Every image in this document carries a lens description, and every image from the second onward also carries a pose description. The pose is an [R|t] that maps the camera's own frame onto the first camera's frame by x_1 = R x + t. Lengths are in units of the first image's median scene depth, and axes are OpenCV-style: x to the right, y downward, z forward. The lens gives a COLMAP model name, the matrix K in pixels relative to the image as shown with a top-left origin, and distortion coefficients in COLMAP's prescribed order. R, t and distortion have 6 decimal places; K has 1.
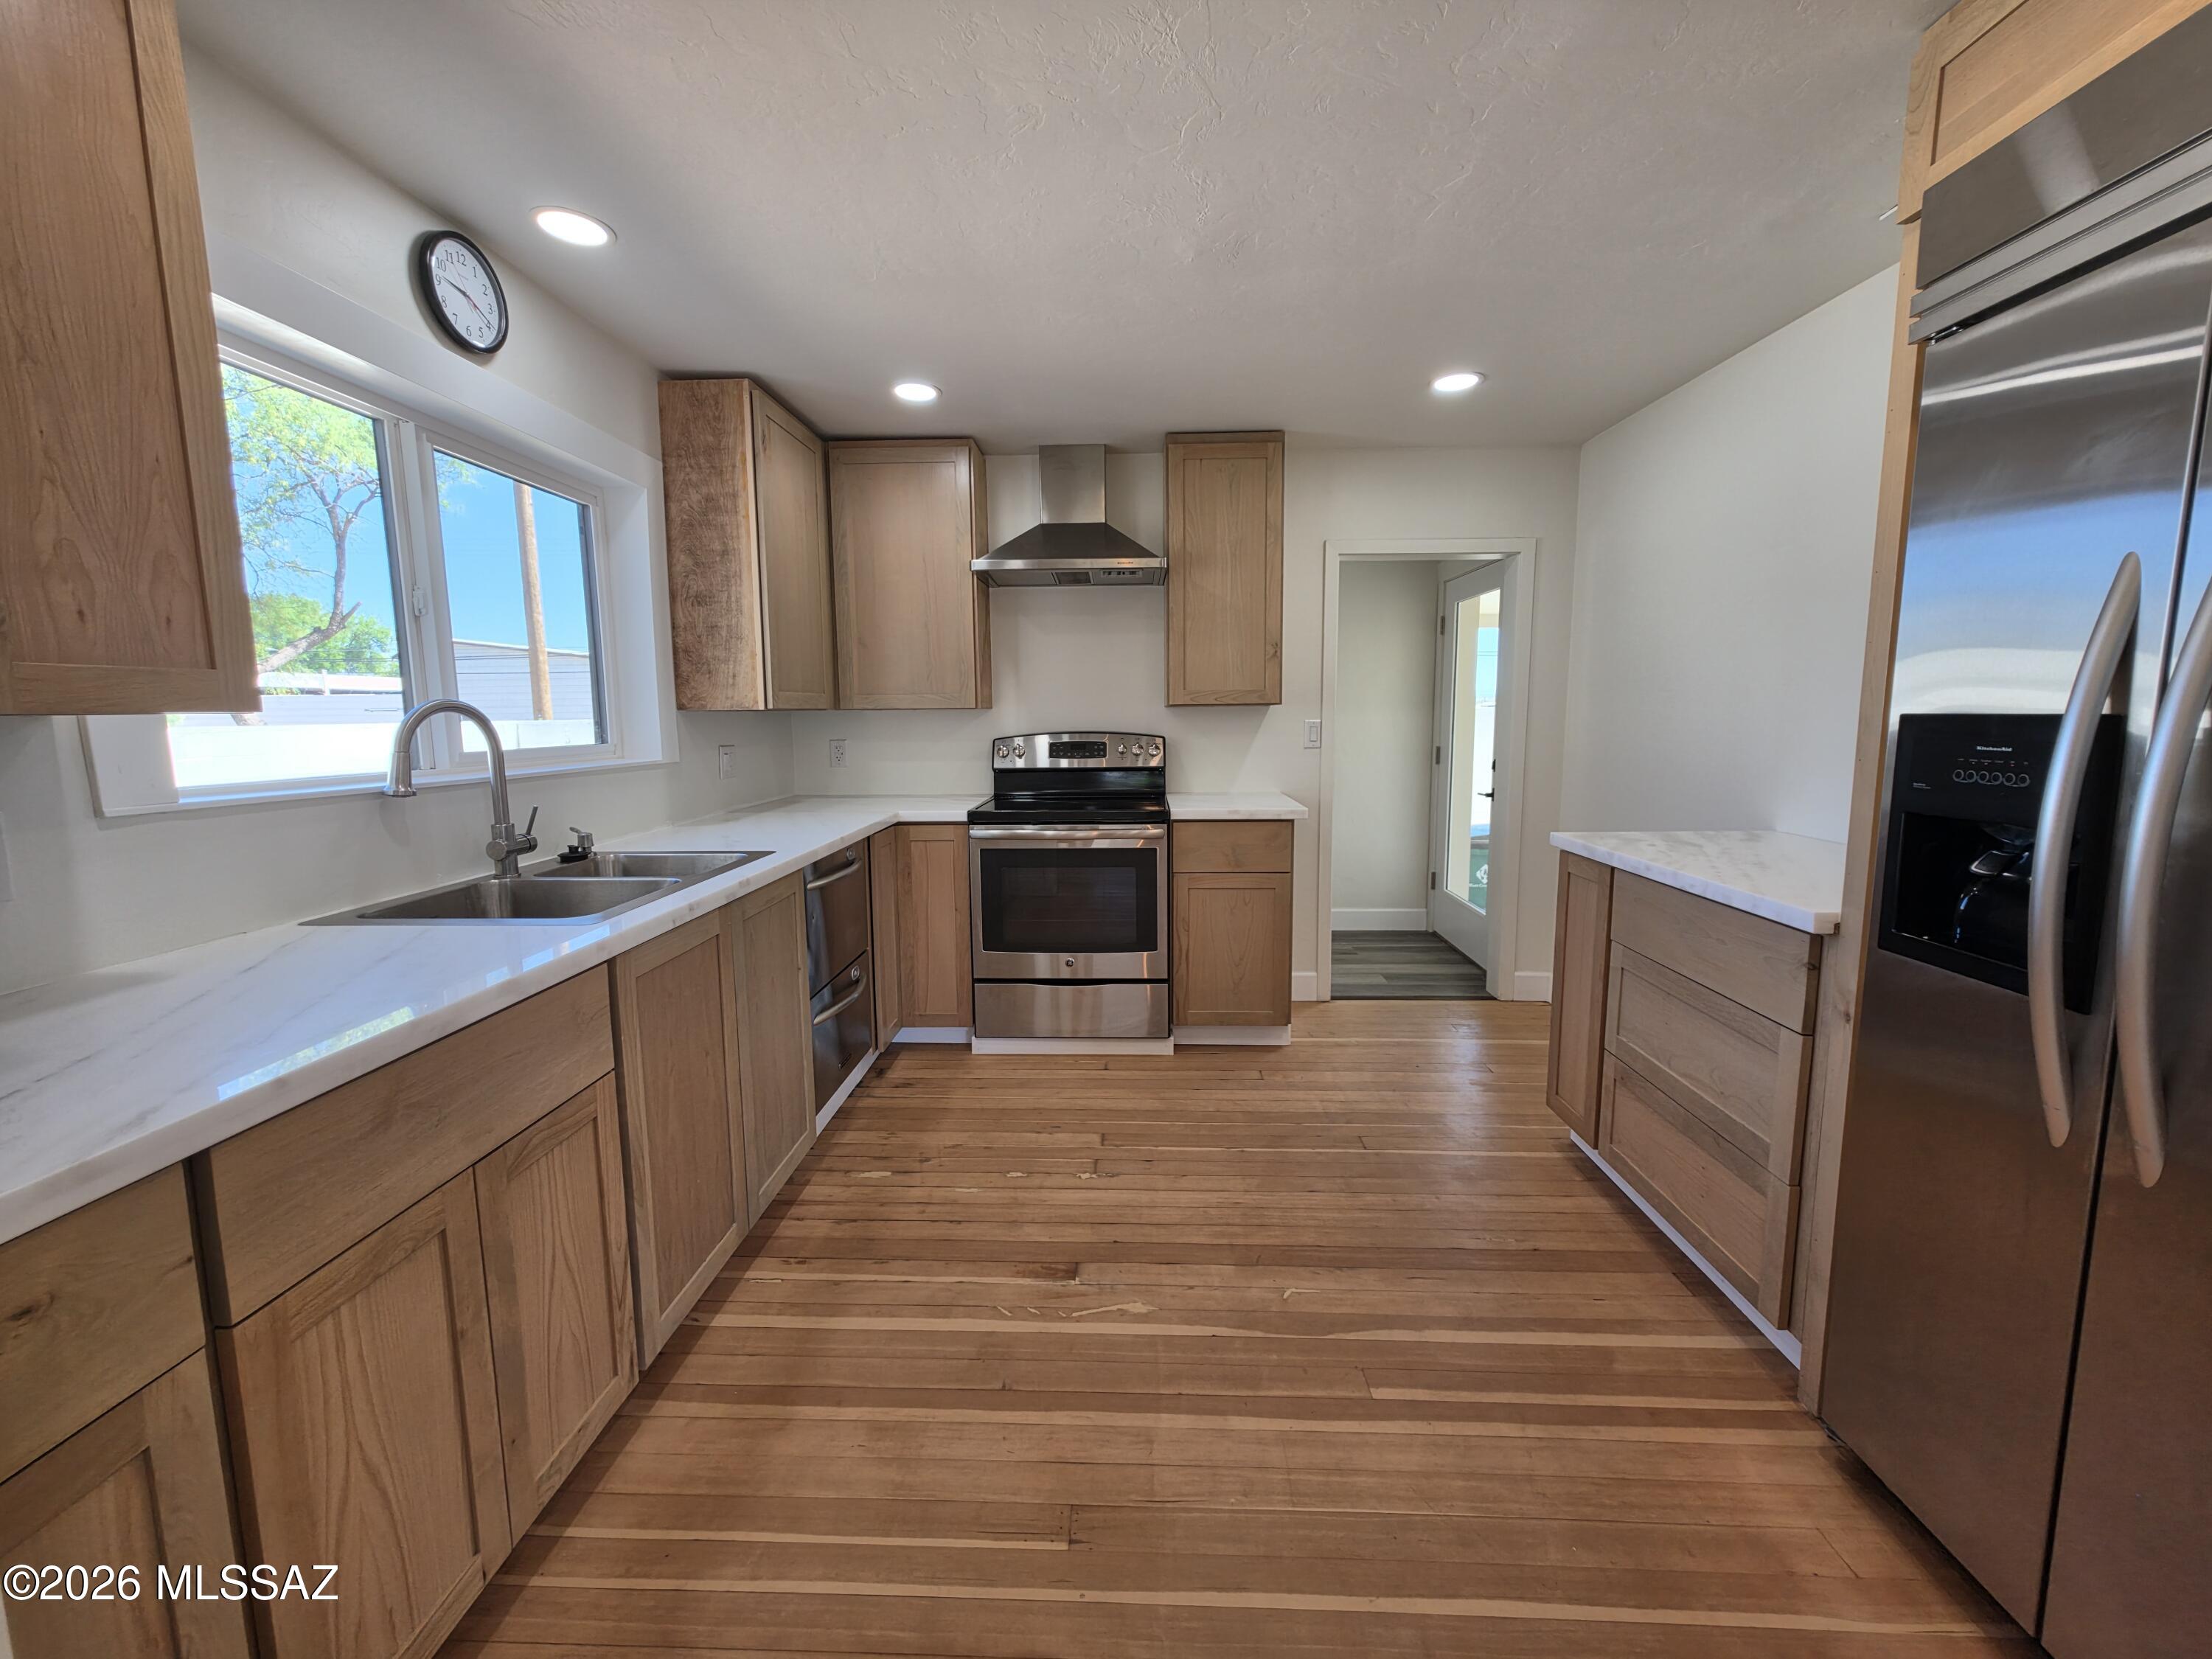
lens RADIAL K [[880.2, 0, 1109.1], [0, 880.2, 814.8], [0, 0, 1]] dist [-0.003686, 0.001732]
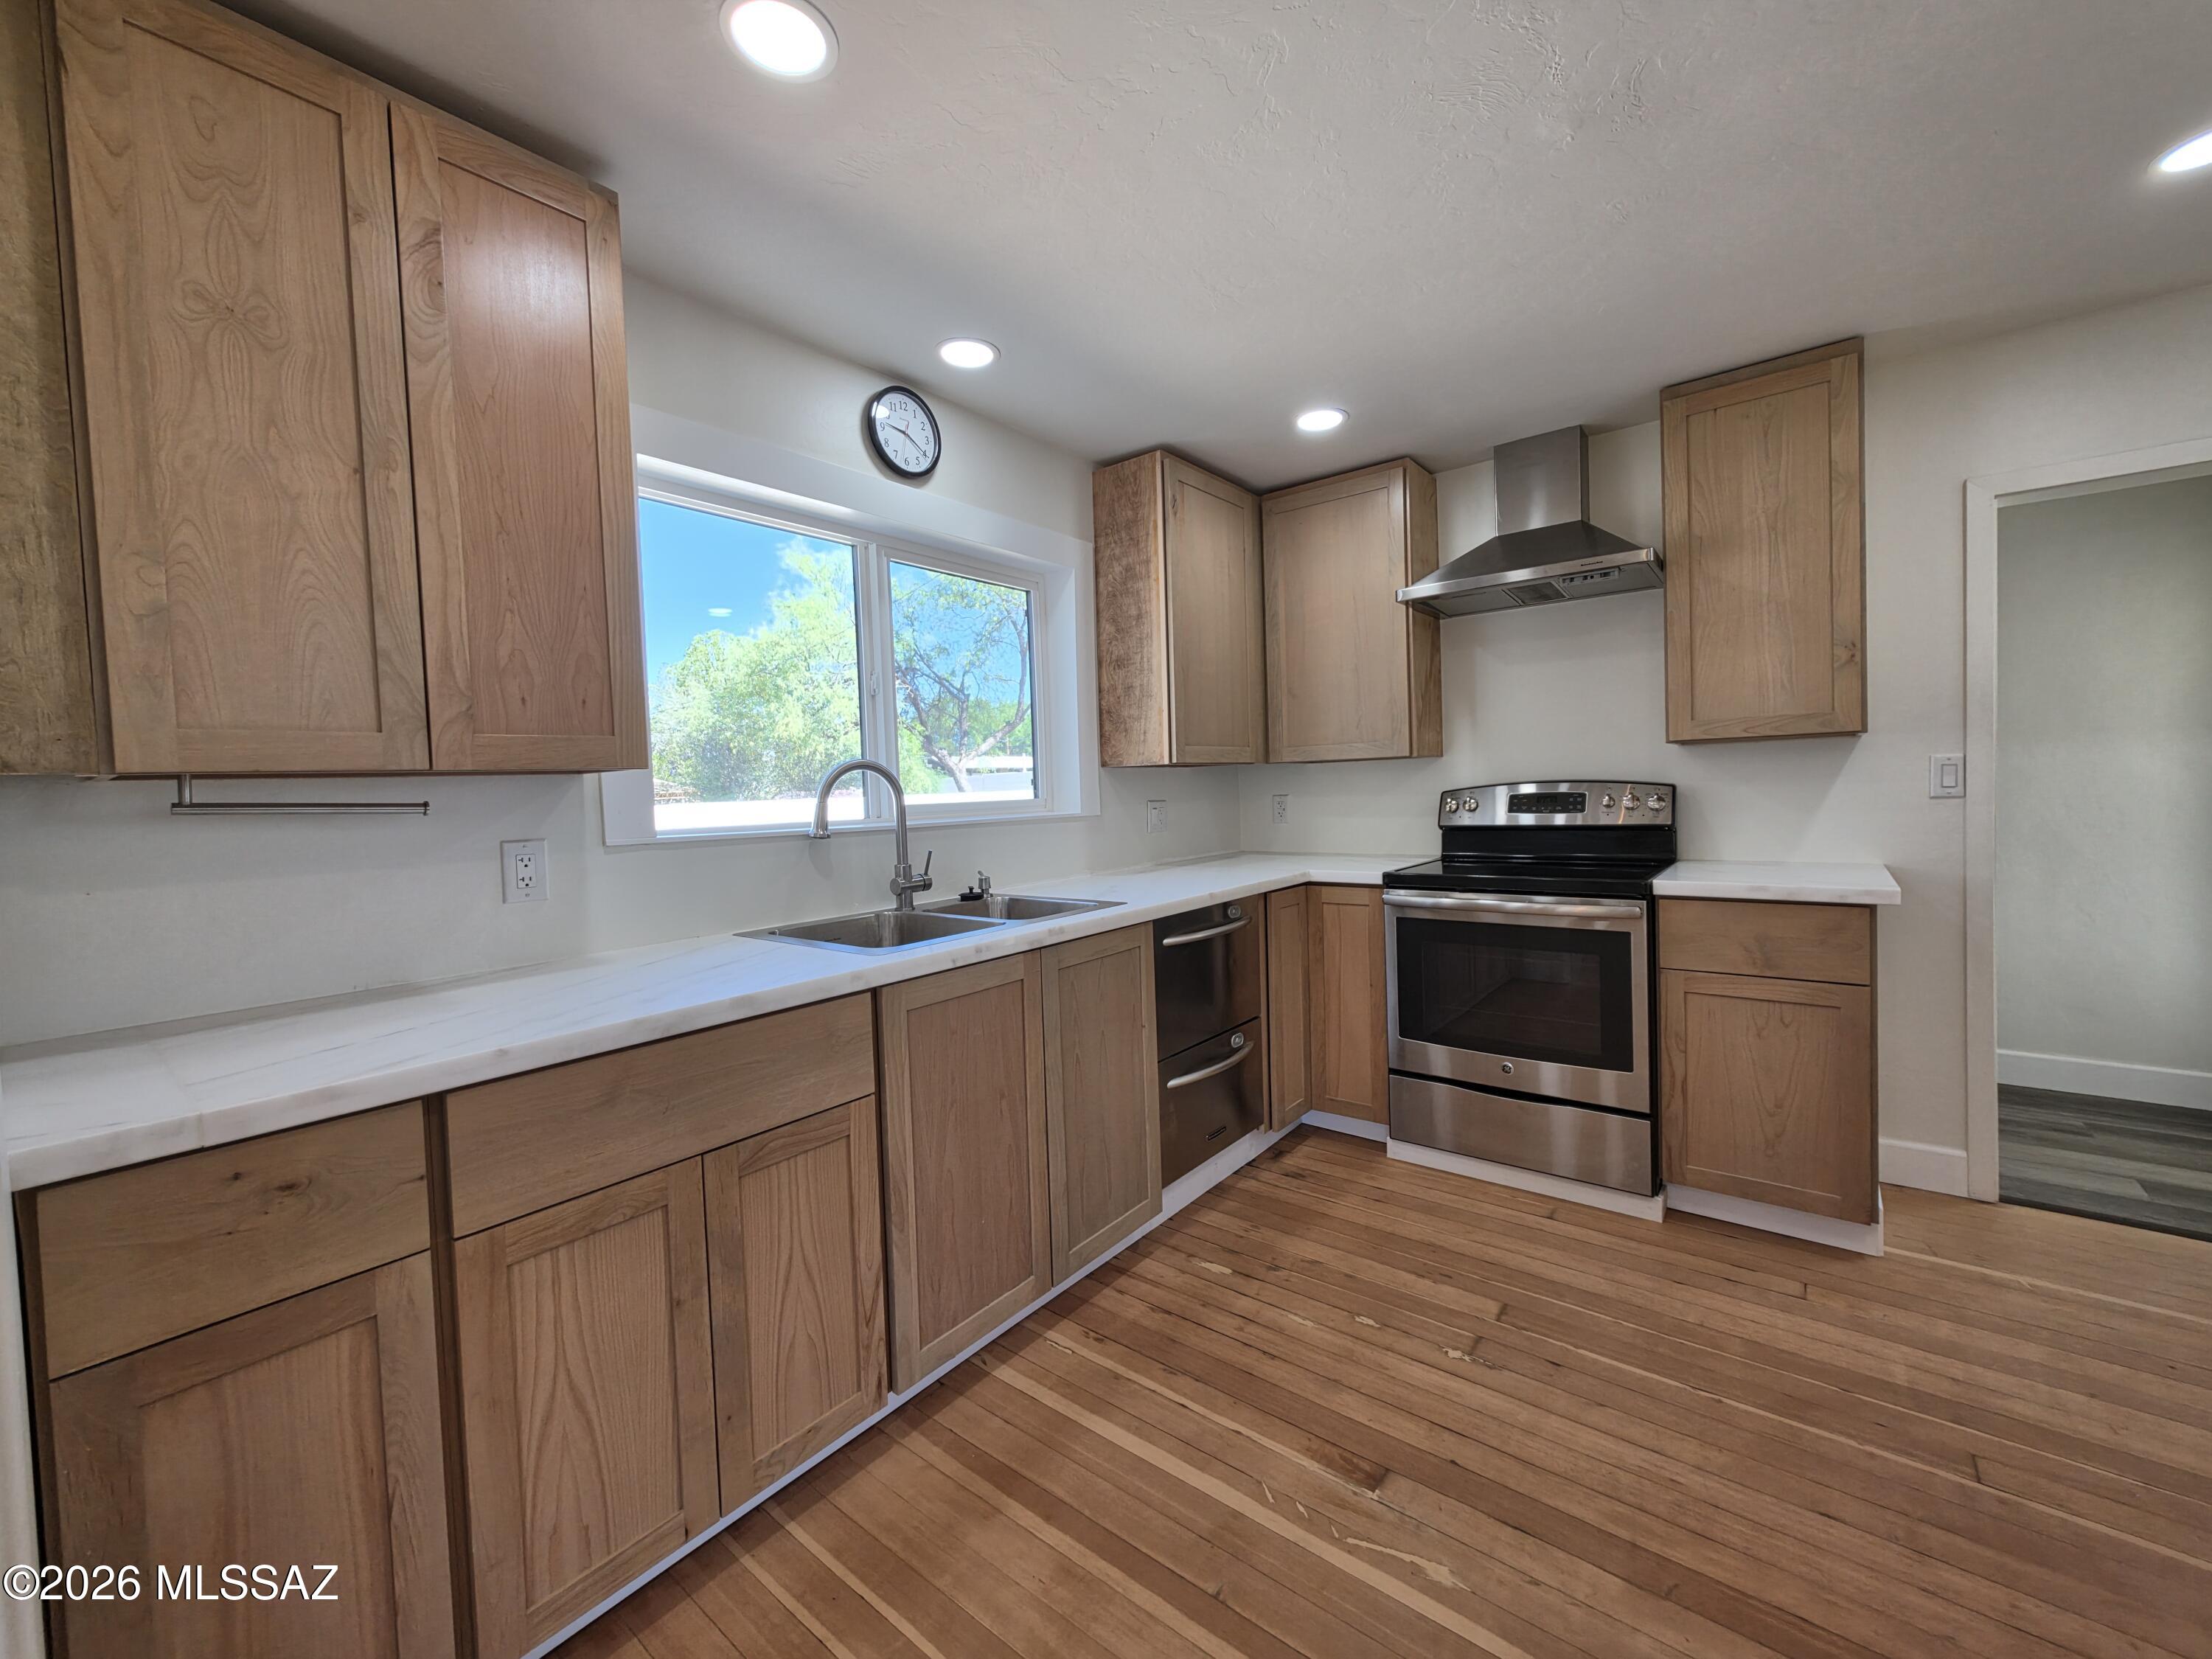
lens RADIAL K [[880.2, 0, 1109.5], [0, 880.2, 815.2], [0, 0, 1]] dist [-0.003686, 0.001732]
pose [[0.803345, 0.000011, -0.595514, 0.213652], [-0.042204, 0.997487, -0.056913, 0.000052], [0.594017, 0.070854, 0.801326, 0.202660]]
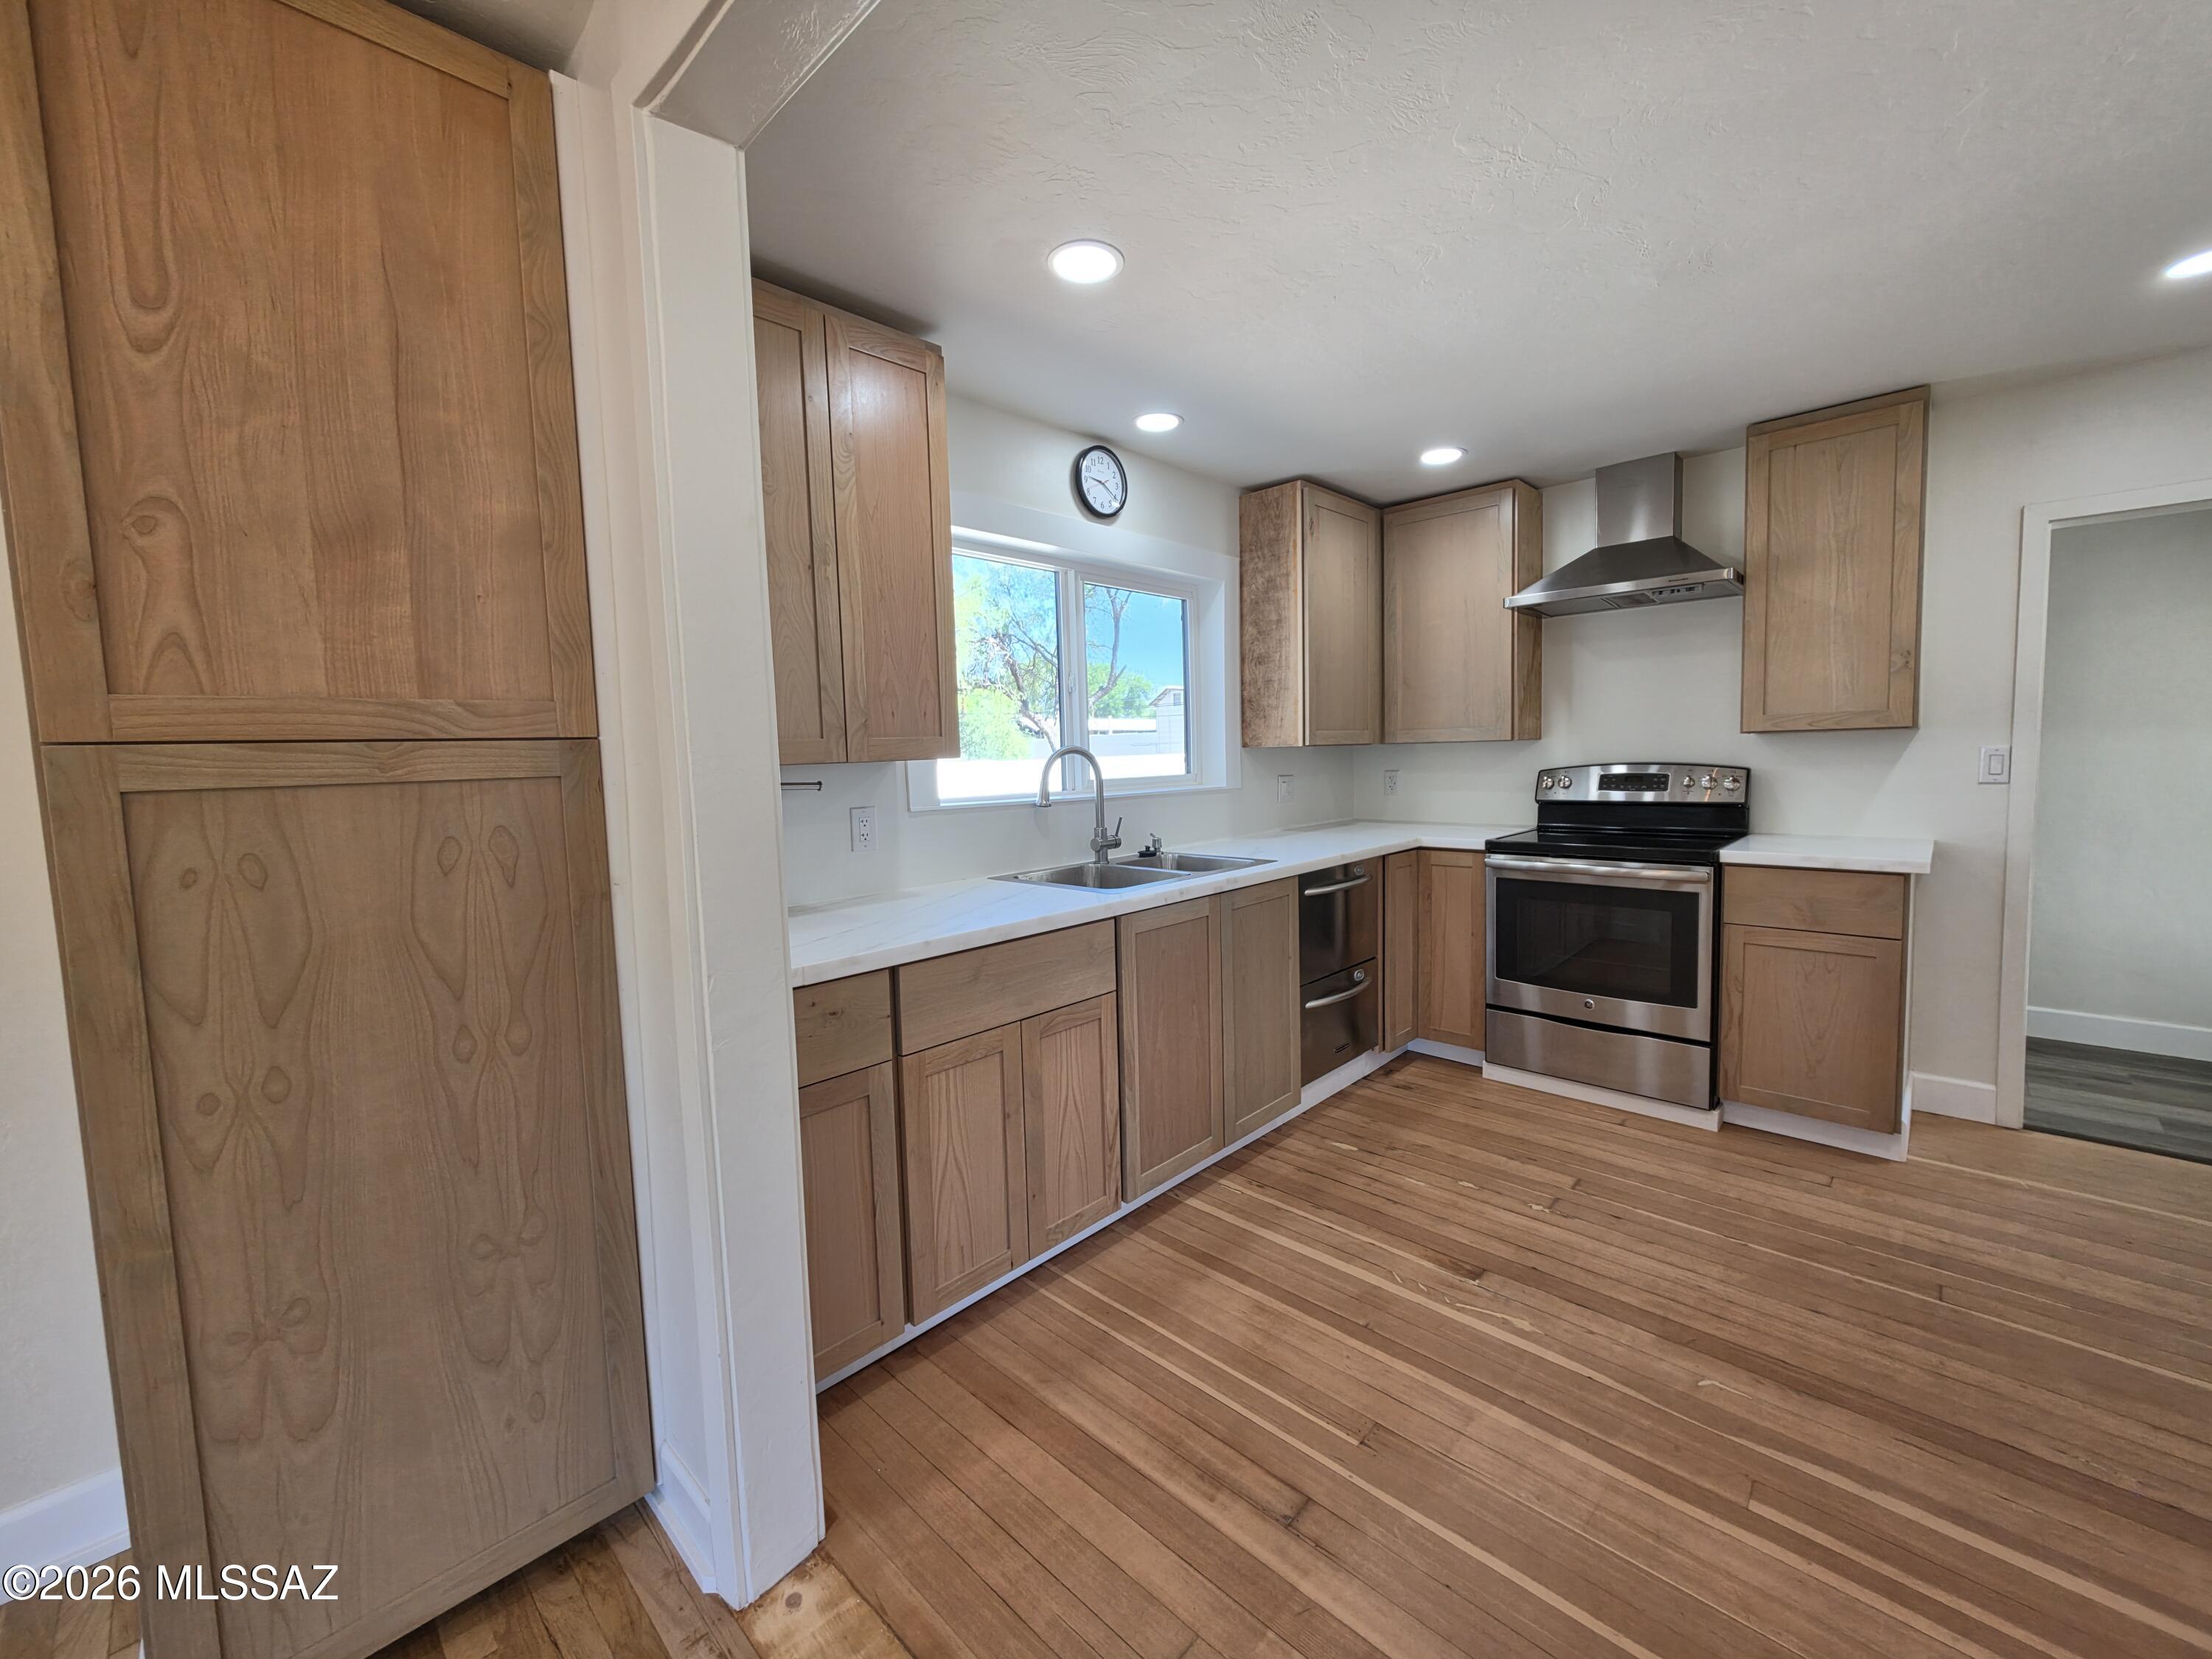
lens RADIAL K [[880.2, 0, 1110.2], [0, 880.2, 813.3], [0, 0, 1]] dist [-0.003686, 0.001732]
pose [[0.746054, 0.035409, -0.664944, 0.297534], [-0.057213, 0.998301, -0.011031, 0.001694], [0.663423, 0.046273, 0.746812, -0.104050]]
